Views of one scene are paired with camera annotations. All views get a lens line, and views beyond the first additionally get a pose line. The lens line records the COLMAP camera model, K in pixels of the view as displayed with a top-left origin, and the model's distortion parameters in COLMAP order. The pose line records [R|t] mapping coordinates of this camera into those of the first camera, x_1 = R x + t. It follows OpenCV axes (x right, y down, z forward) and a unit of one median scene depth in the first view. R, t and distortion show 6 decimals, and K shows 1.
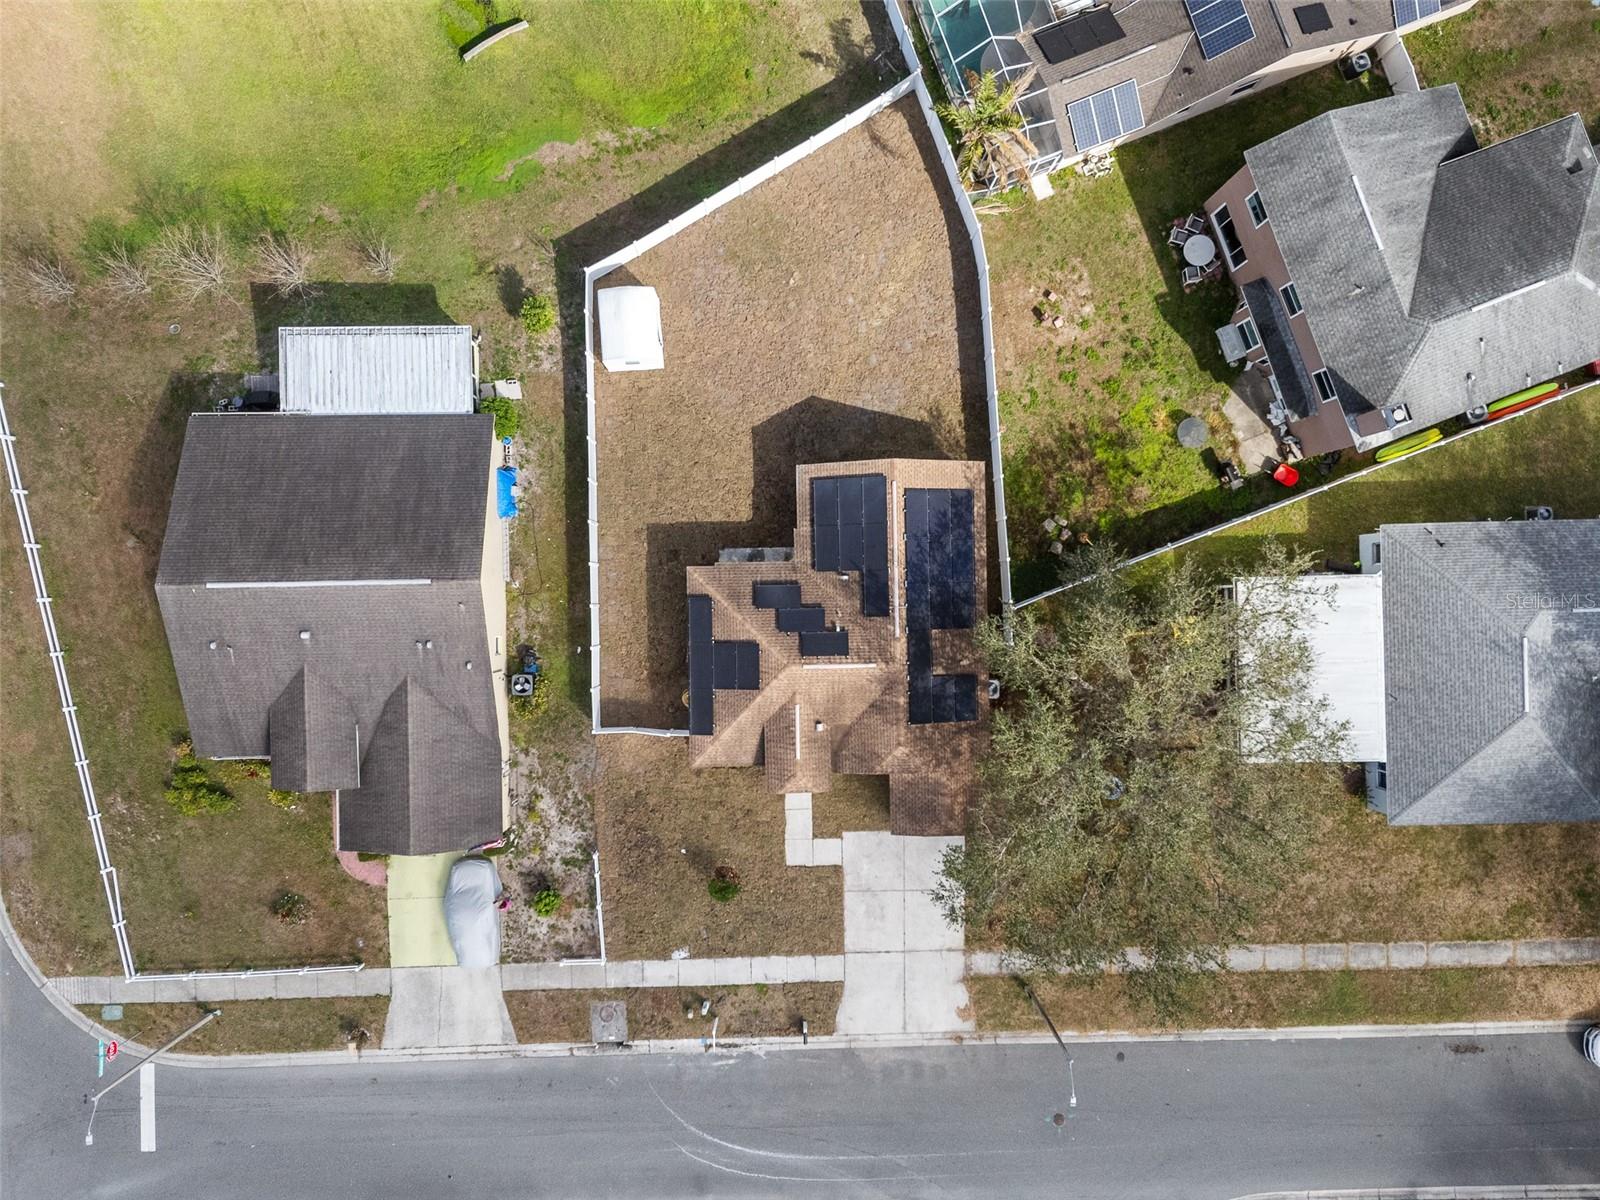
lens RADIAL K [[1183.7, 0, 802.2], [0, 1183.7, 602.6], [0, 0, 1]] dist [0.068152, -0.059143]
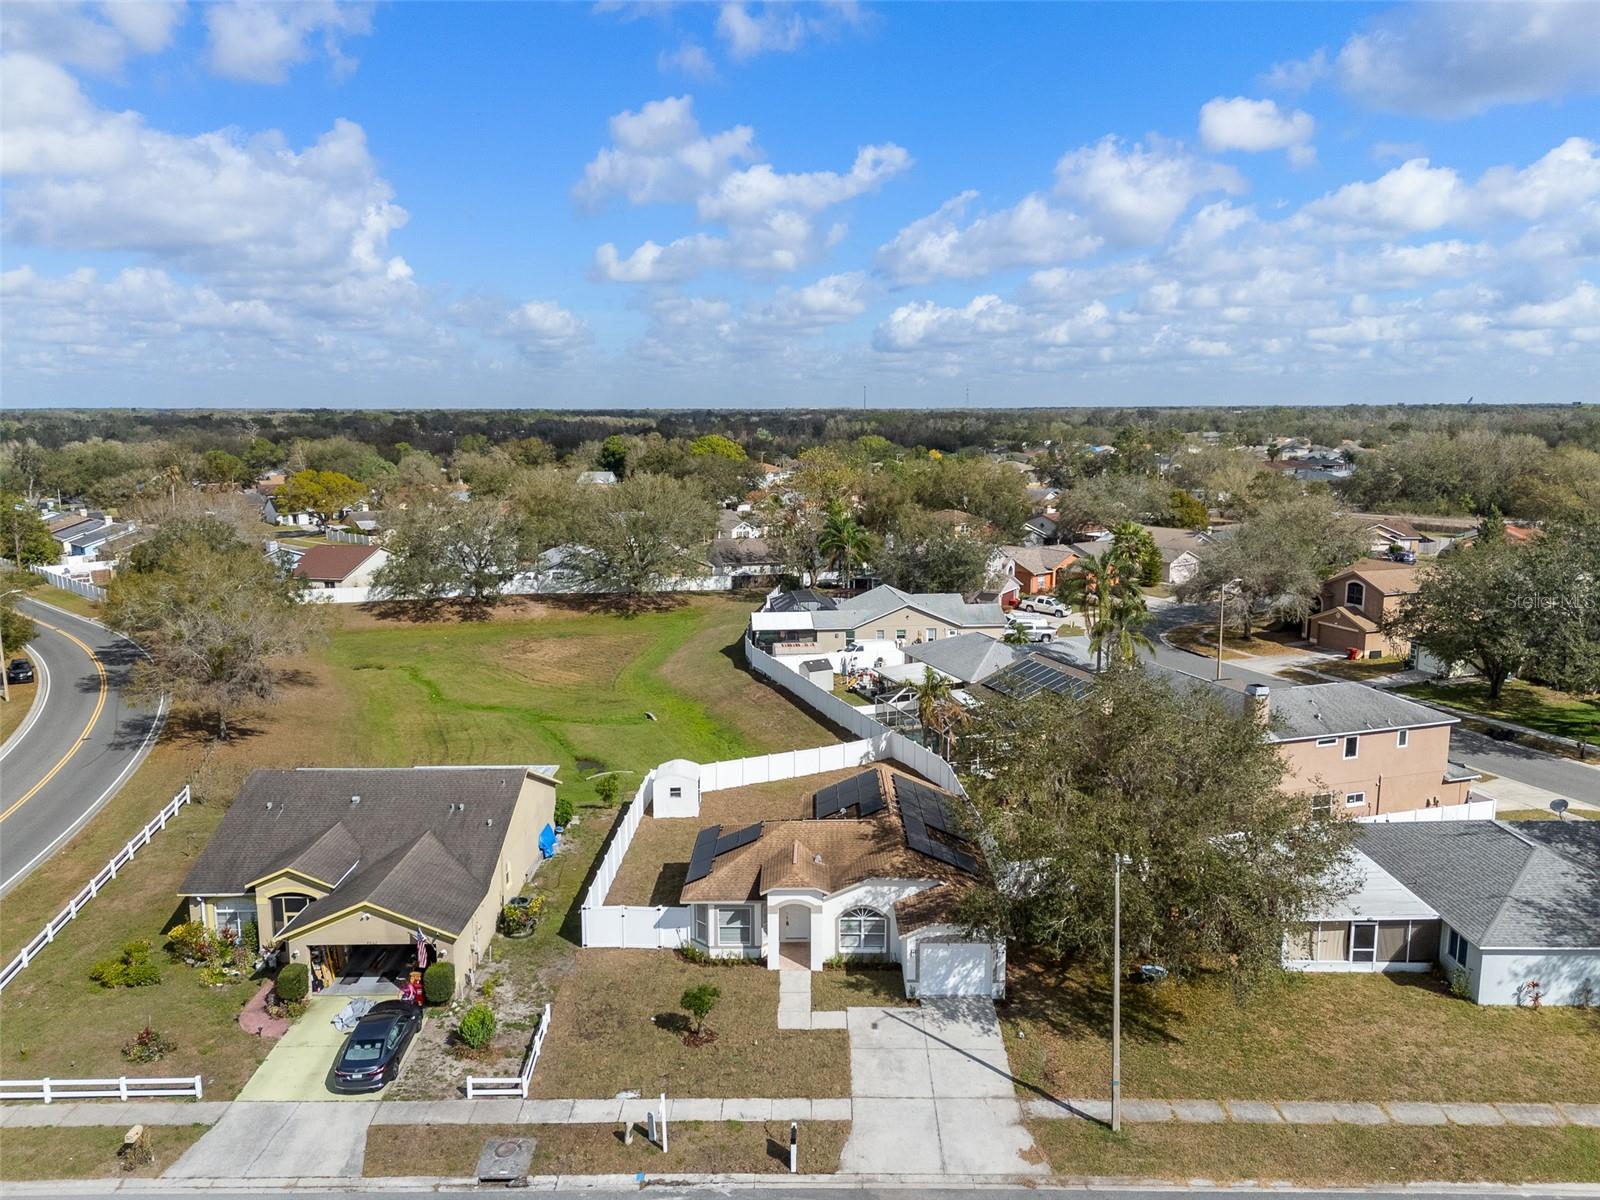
lens RADIAL K [[1183.7, 0, 806.6], [0, 1183.7, 595.6], [0, 0, 1]] dist [0.068152, -0.059143]
pose [[0.999385, -0.020300, -0.028584, 0.035330], [-0.025134, 0.153591, -0.987815, 0.976073], [0.024443, 0.987926, 0.152986, 0.586409]]
